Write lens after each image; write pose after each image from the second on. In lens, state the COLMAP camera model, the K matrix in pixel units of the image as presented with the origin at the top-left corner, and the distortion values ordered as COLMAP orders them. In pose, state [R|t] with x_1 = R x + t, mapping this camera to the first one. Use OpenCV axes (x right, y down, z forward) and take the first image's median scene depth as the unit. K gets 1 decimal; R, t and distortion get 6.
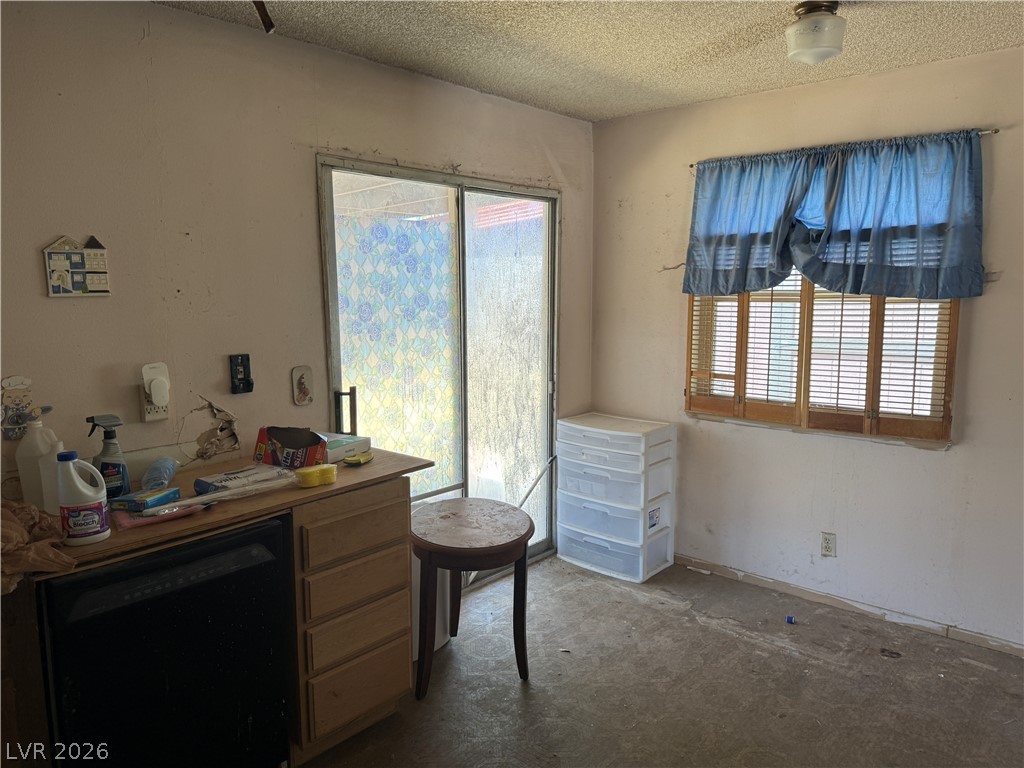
lens RADIAL K [[725.9, 0, 514.0], [0, 725.9, 391.2], [0, 0, 1]] dist [0.026710, -0.026072]
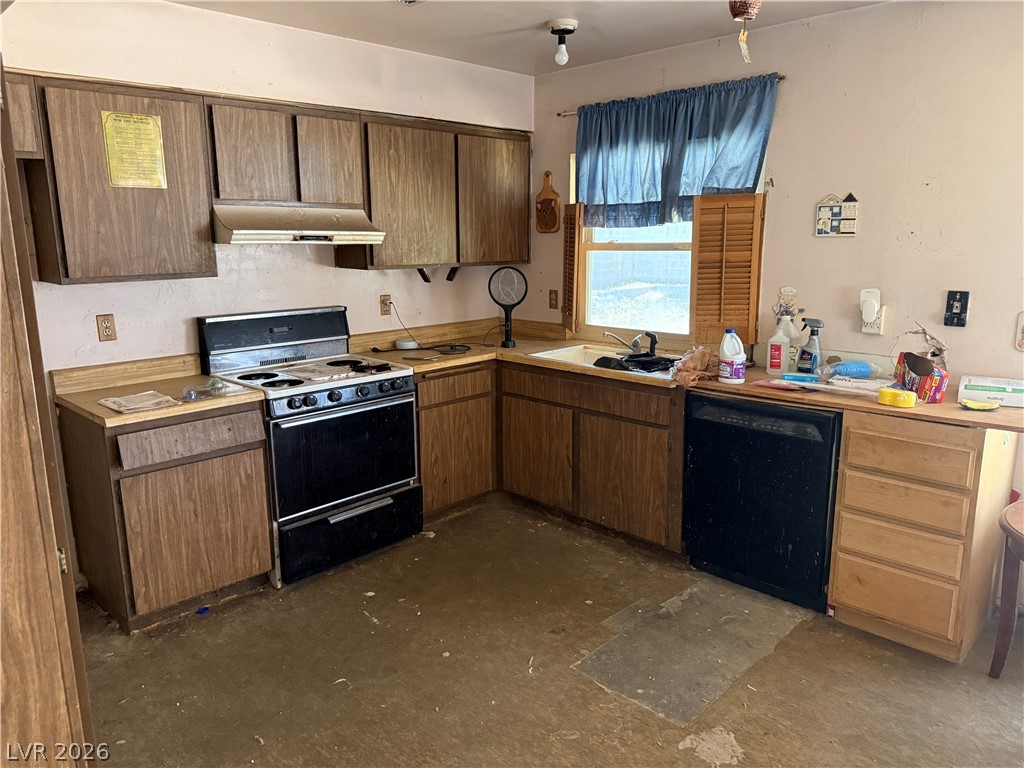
lens RADIAL K [[725.9, 0, 511.1], [0, 725.9, 381.3], [0, 0, 1]] dist [0.026710, -0.026072]
pose [[-0.035884, 0.206968, -0.977689, 0.891360], [-0.136219, 0.968175, 0.209954, -0.068295], [0.990029, 0.140714, -0.006549, 0.418673]]
